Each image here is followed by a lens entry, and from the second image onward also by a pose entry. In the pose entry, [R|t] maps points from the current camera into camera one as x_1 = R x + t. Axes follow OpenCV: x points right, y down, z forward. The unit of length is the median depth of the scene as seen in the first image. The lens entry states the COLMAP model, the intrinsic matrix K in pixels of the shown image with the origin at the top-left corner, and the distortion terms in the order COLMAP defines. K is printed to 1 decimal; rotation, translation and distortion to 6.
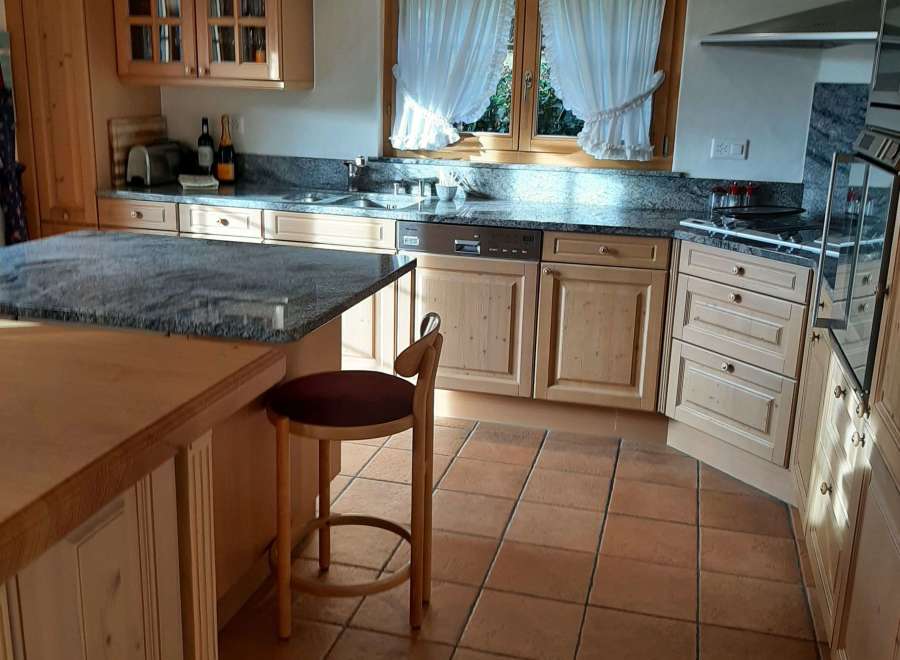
lens RADIAL K [[945.6, 0, 440.4], [0, 945.6, 328.0], [0, 0, 1]] dist [0.015781, 0.000000]
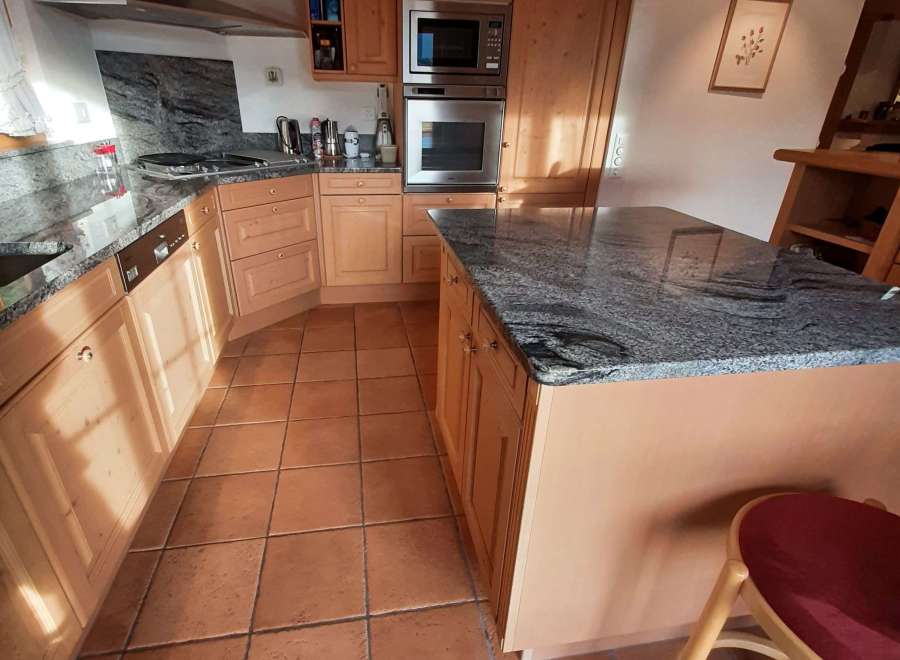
lens RADIAL K [[473.6, 0, 434.4], [0, 473.6, 332.0], [0, 0, 1]] dist [0.001785, -0.006457]
pose [[-0.416397, -0.433878, 0.798976, -0.452929], [0.199021, 0.813974, 0.545744, -0.216778], [-0.887132, 0.386259, -0.252586, 0.948514]]
